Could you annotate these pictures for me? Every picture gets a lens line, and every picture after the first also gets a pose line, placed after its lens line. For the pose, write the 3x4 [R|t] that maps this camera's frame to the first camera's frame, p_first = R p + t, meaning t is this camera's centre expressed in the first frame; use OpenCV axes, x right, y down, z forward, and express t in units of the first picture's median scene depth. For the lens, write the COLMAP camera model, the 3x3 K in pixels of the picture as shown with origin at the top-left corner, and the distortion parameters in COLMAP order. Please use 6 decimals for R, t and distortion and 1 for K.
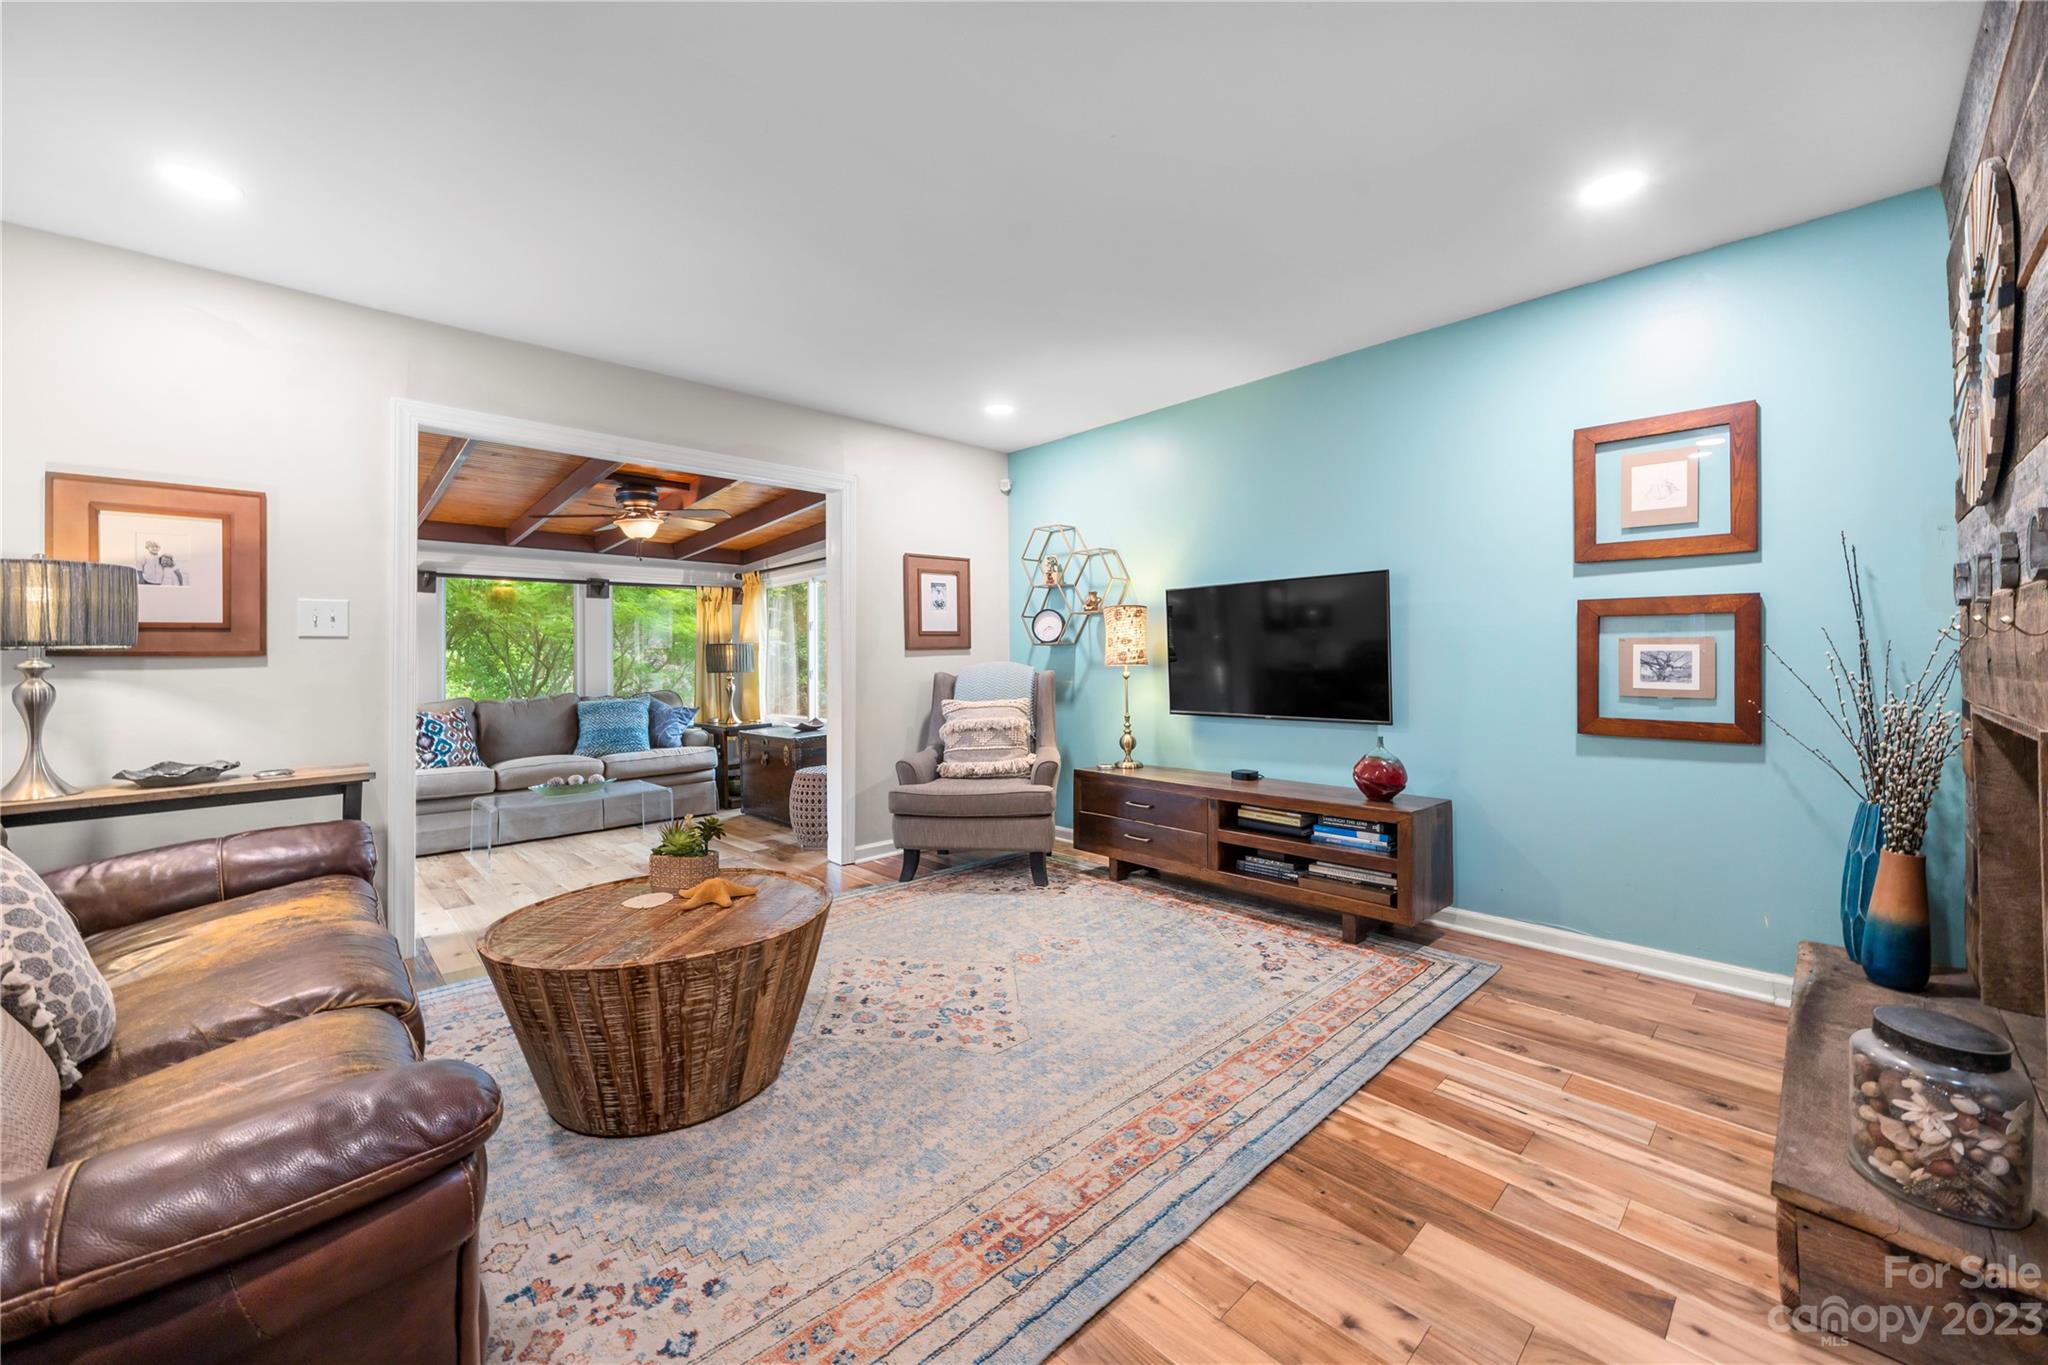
lens RADIAL K [[780.6, 0, 1019.3], [0, 780.6, 656.9], [0, 0, 1]] dist [-0.001533, -0.000045]
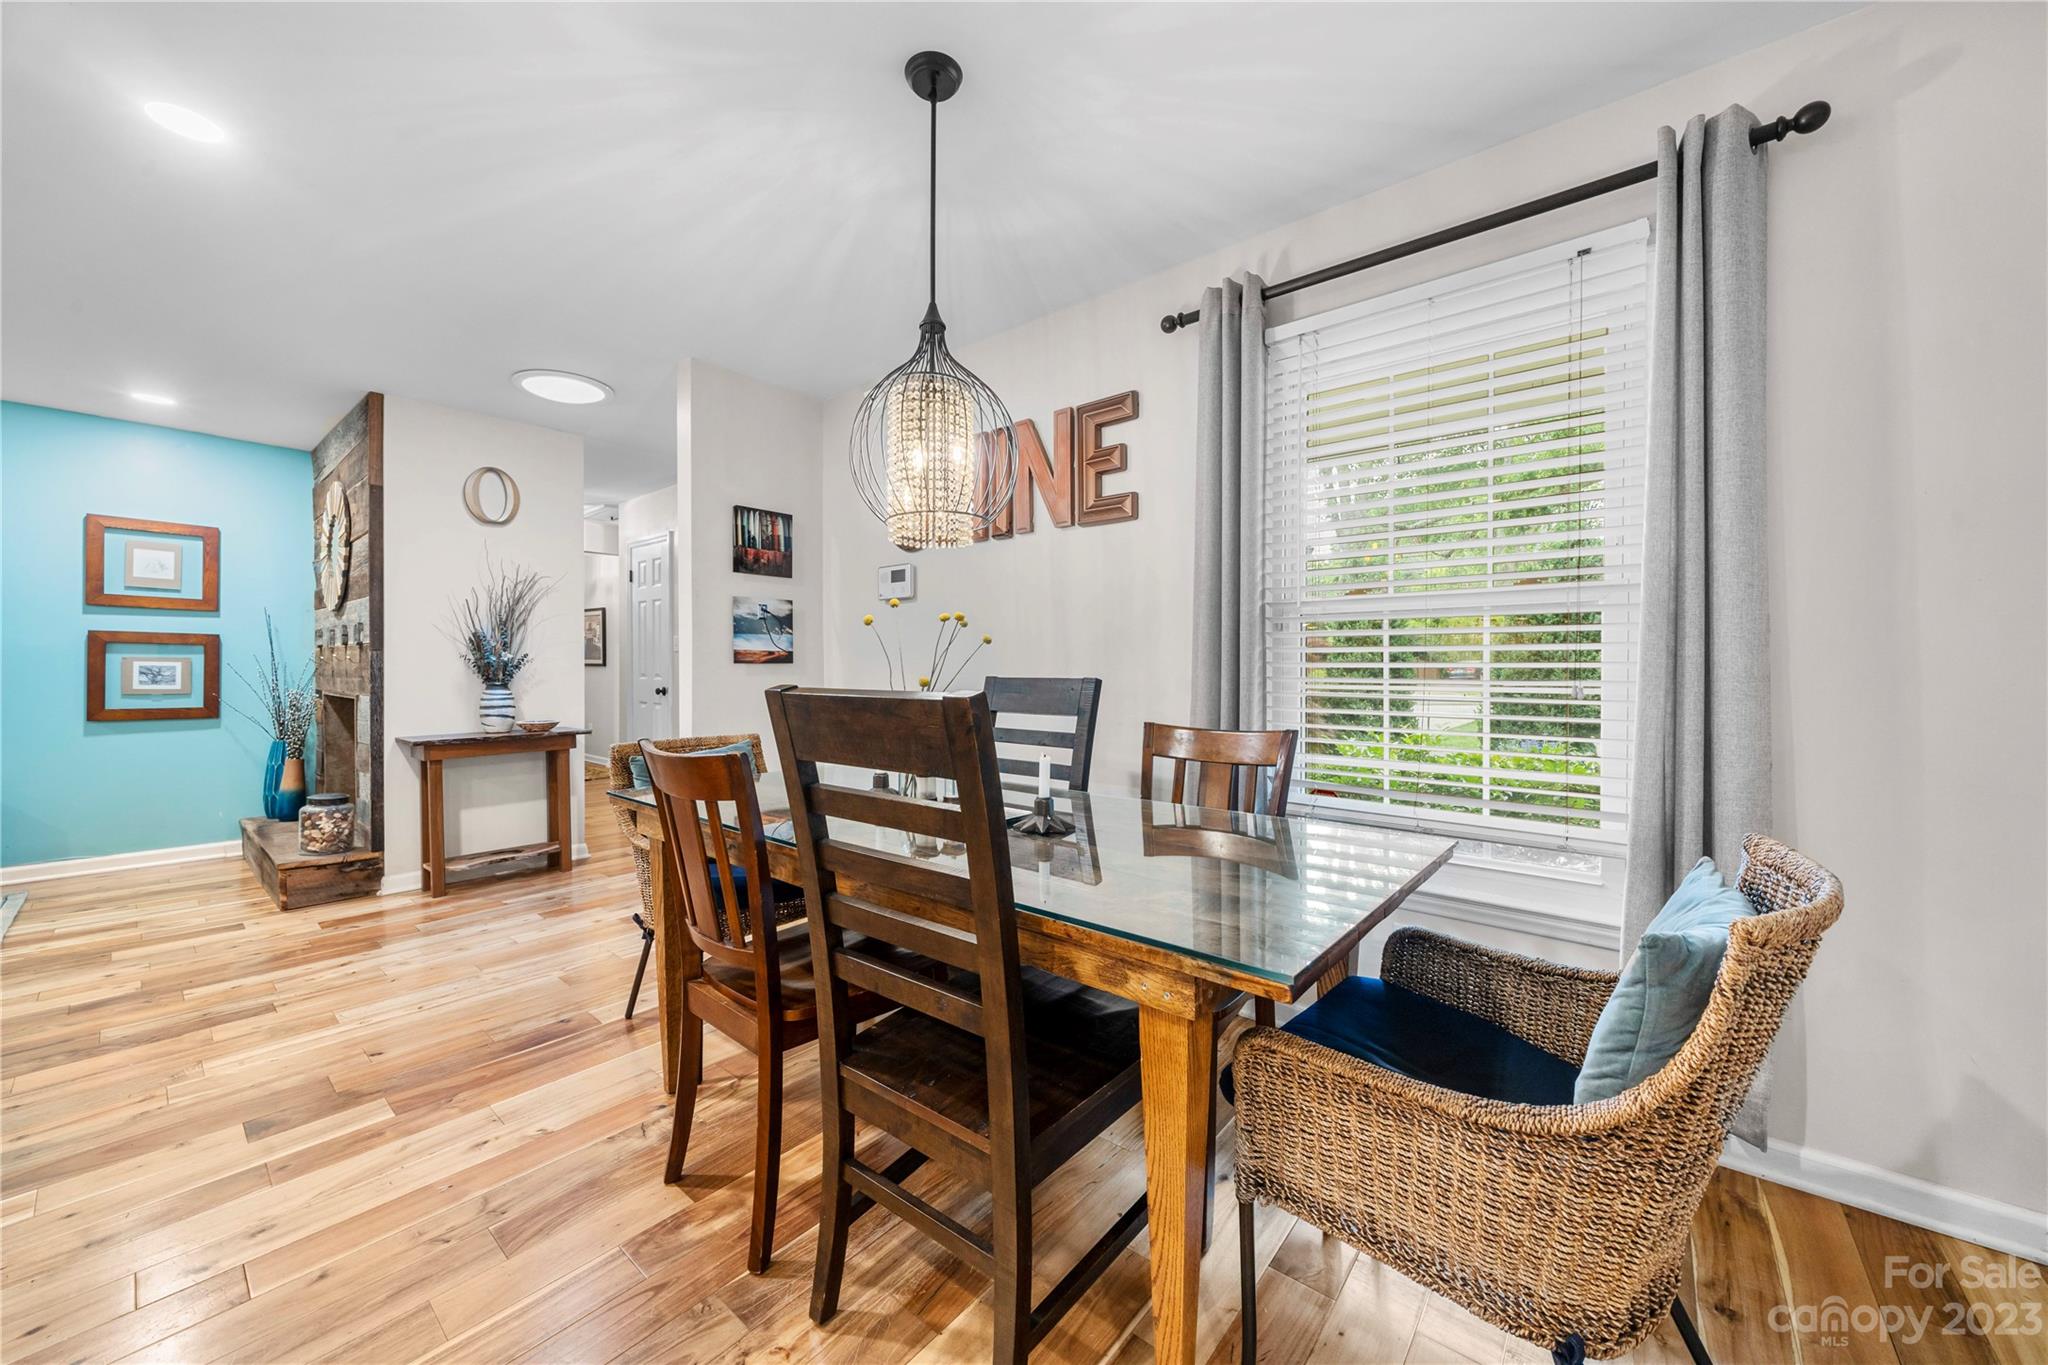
lens RADIAL K [[751.9, 0, 1028.9], [0, 751.9, 669.9], [0, 0, 1]] dist [-0.000440, 0.000113]
pose [[-0.119615, 0.005408, 0.992806, -1.002664], [-0.003157, 0.999978, -0.005828, 0.004706], [-0.992815, -0.003831, -0.119596, -0.658308]]
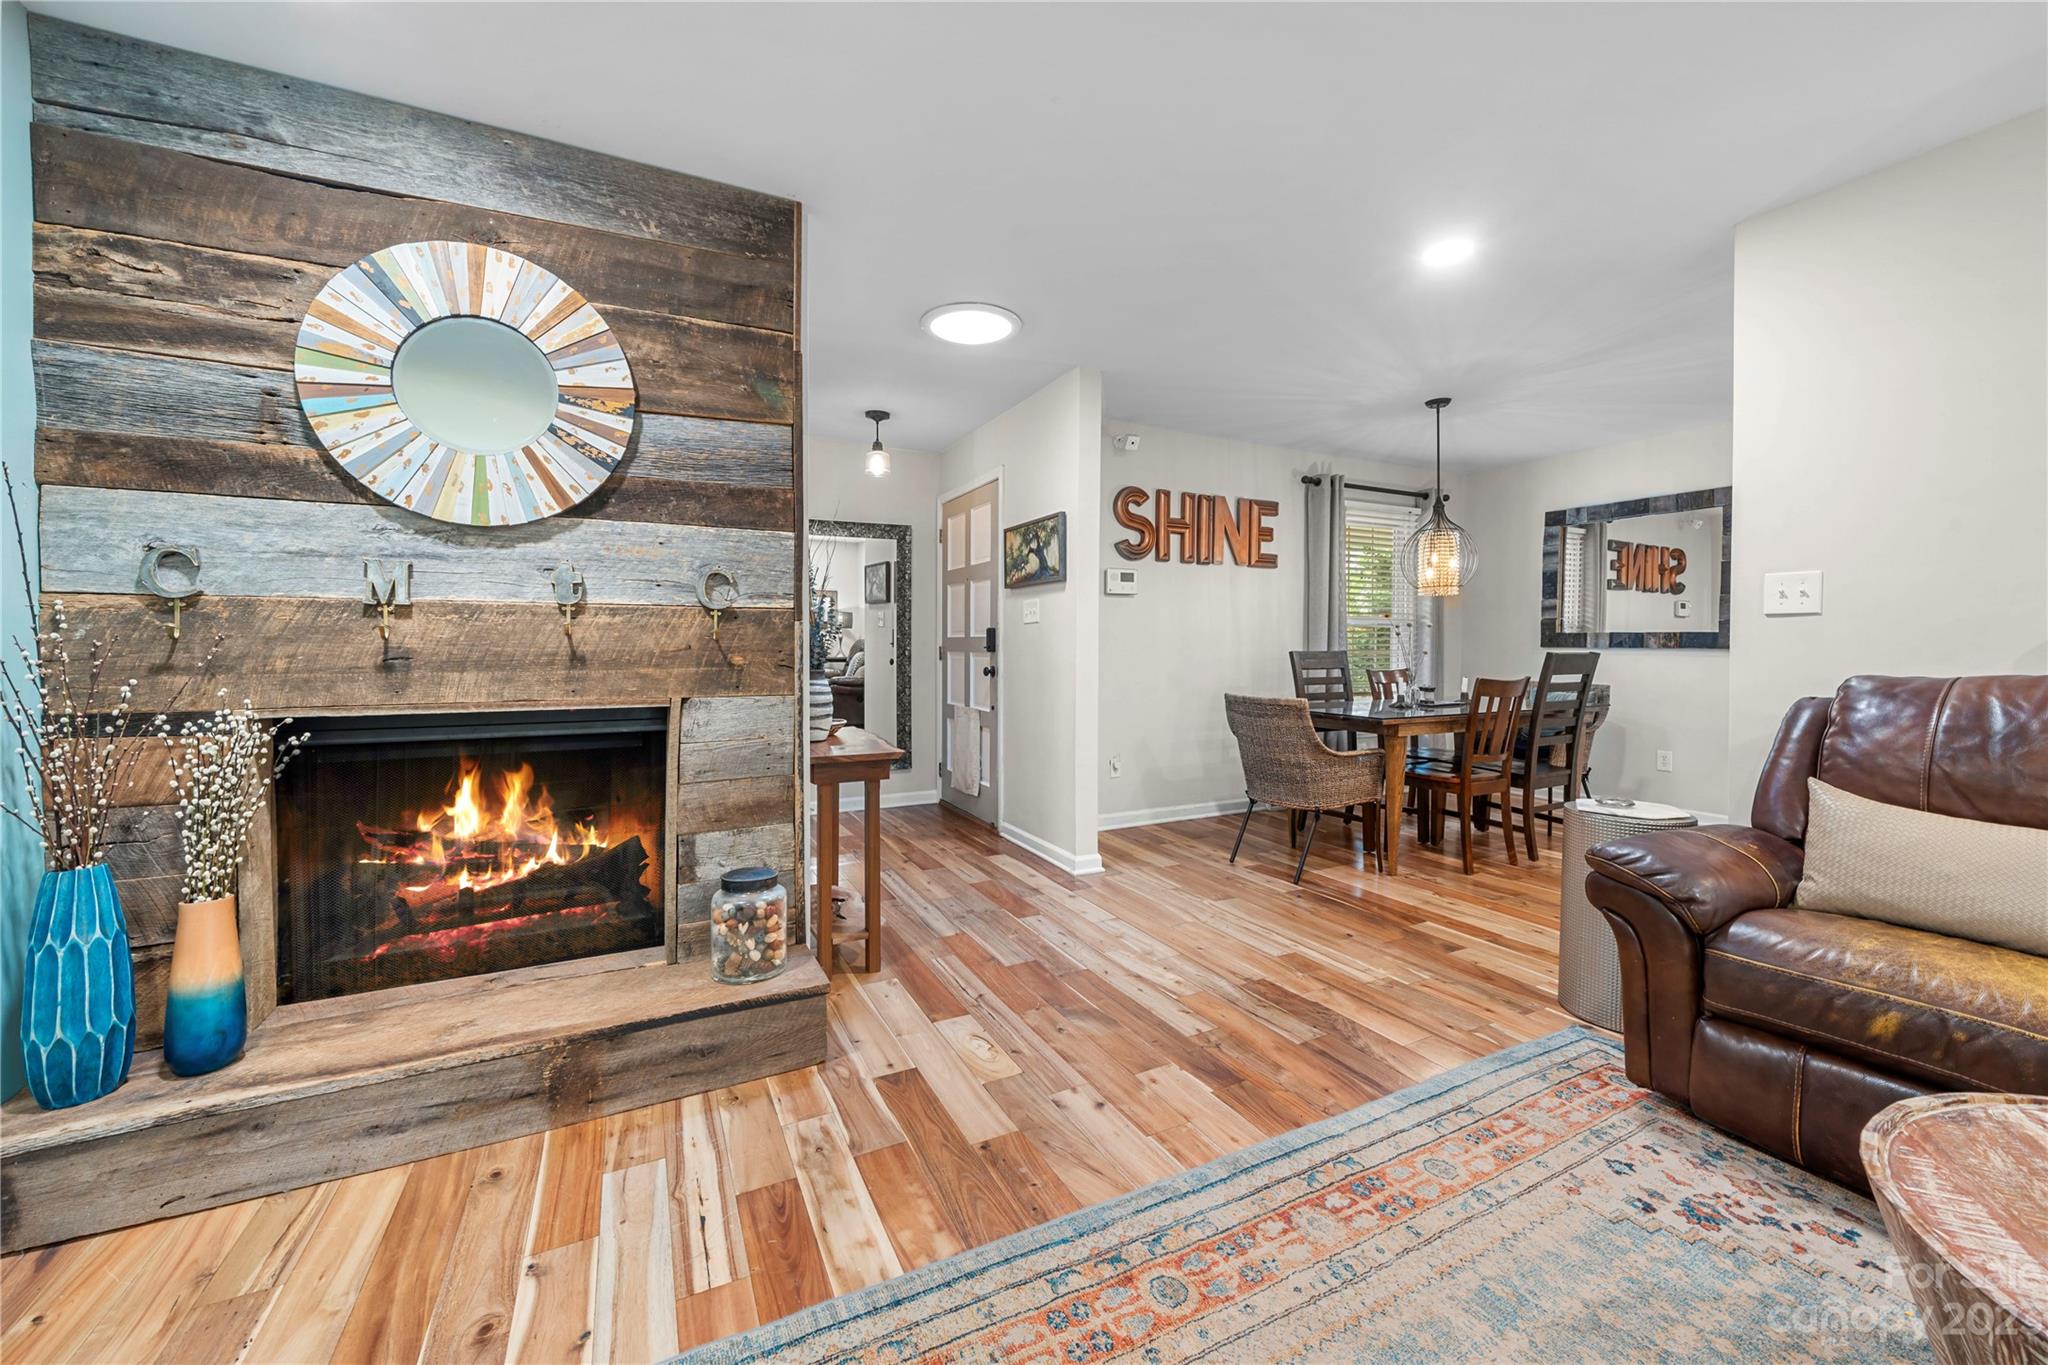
lens RADIAL K [[773.2, 0, 1016.3], [0, 773.2, 657.9], [0, 0, 1]] dist [-0.002477, -0.000165]
pose [[-0.956164, 0.007201, 0.292744, 0.074336], [0.010206, 0.999910, 0.008739, 0.001616], [-0.292655, 0.011344, -0.956151, 1.242400]]
